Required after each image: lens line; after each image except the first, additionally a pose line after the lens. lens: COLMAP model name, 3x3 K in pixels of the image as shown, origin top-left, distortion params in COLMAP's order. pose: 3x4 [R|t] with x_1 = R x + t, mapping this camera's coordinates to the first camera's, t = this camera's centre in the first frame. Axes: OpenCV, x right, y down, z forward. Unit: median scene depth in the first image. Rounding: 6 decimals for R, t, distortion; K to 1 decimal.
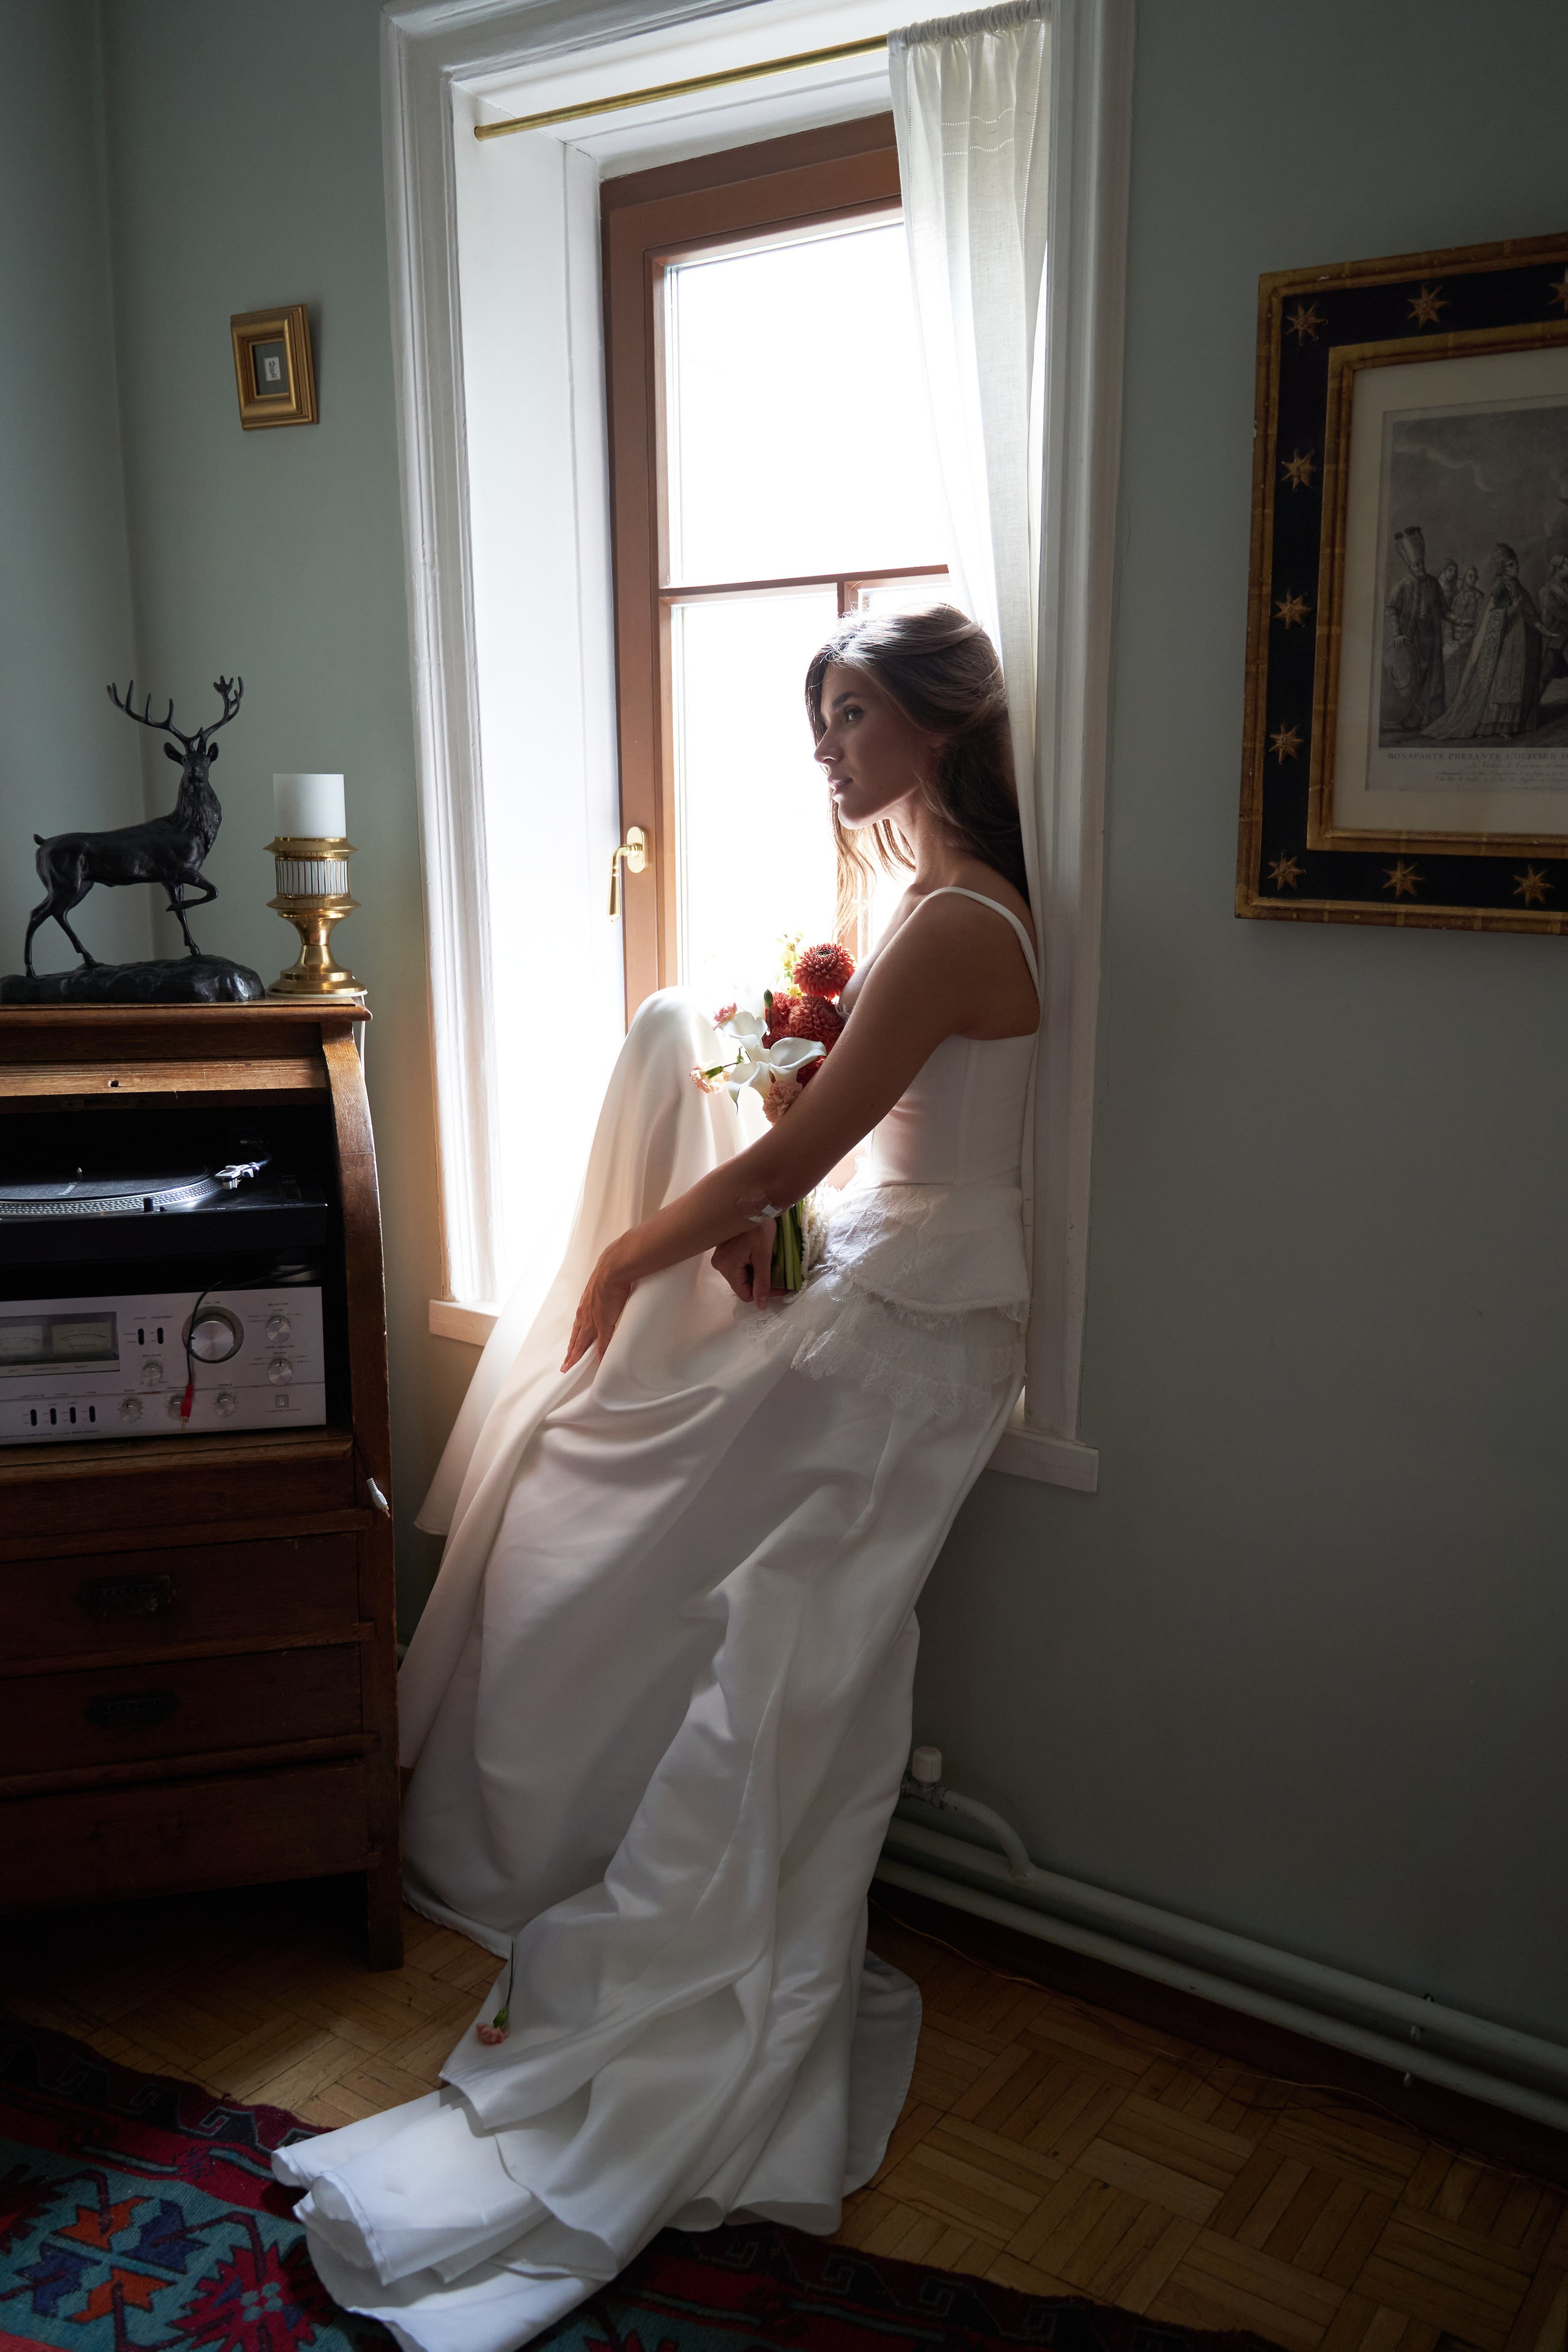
lens RADIAL K [[1904.3, 0, 779.9], [0, 1904.3, 1176.4], [0, 0, 1]] dist [0.005400, -0.009340]
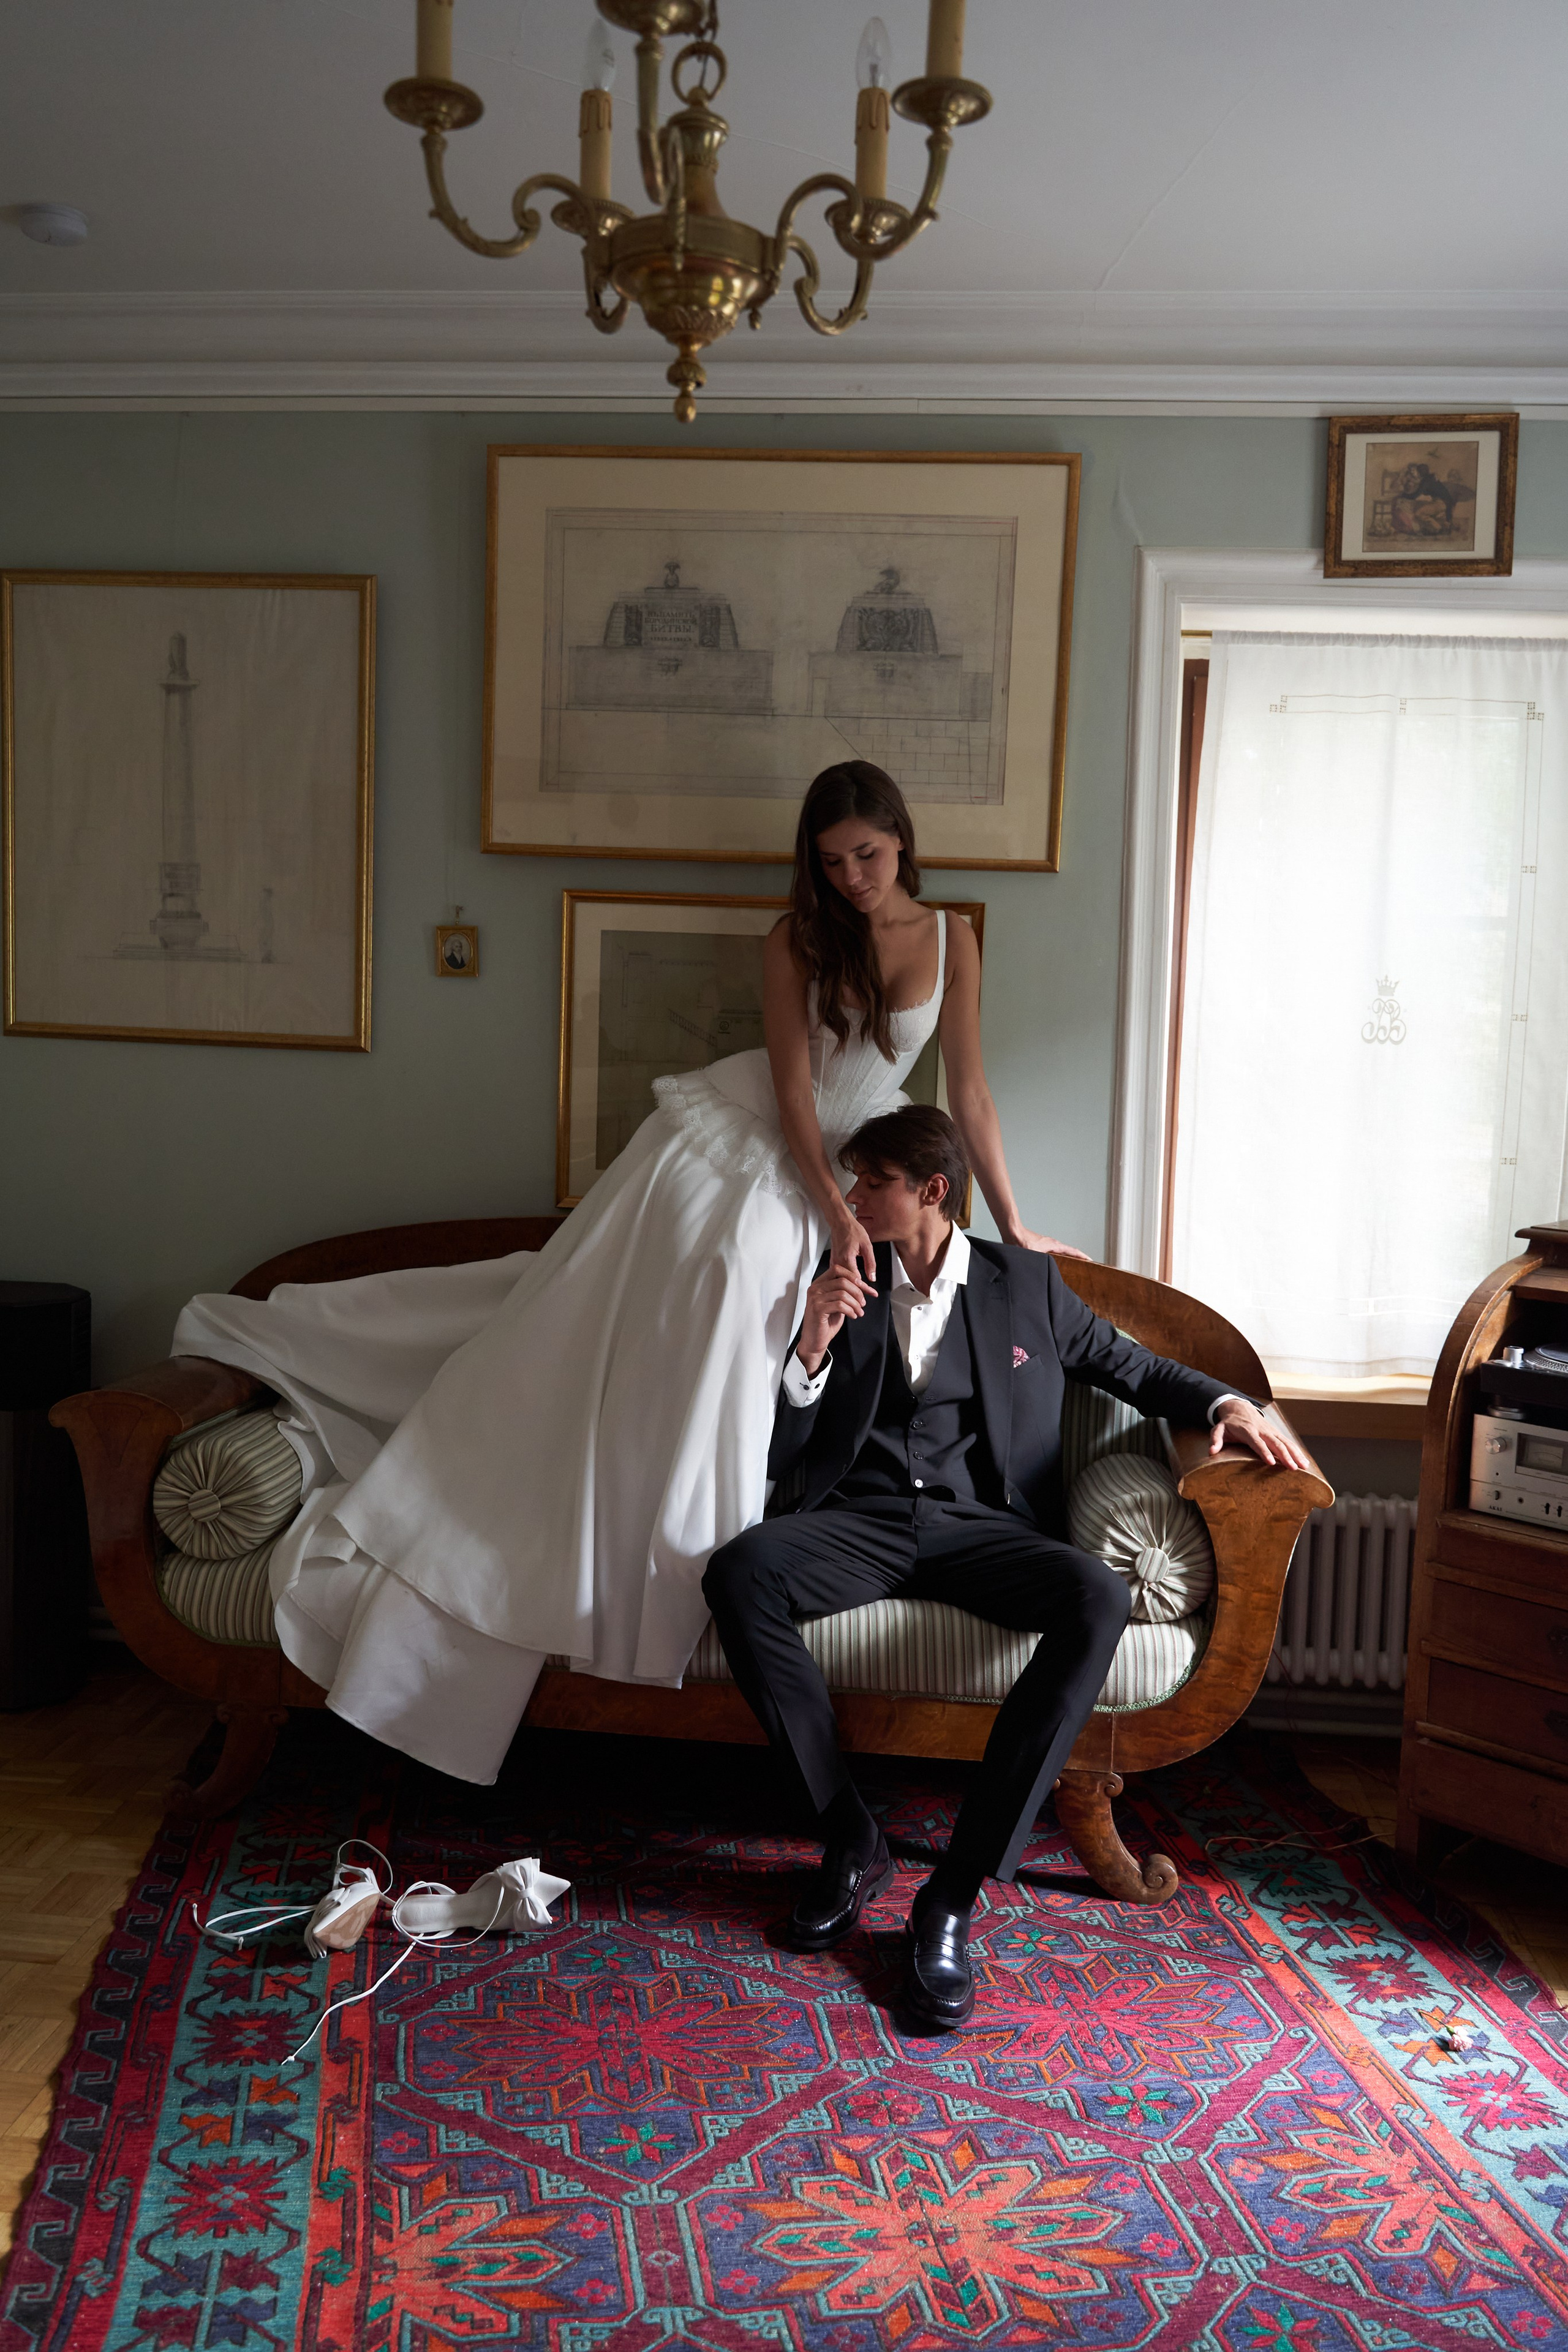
lens RADIAL K [[1904.3, 0, 783.3], [0, 1904.3, 1176.7], [0, 0, 1]] dist [0.005400, -0.009340]
pose [[0.490413, 0.085652, -0.867271, 0.576933], [-0.180599, 0.983544, -0.004987, -0.012528], [0.852572, 0.159074, 0.497811, -0.284654]]
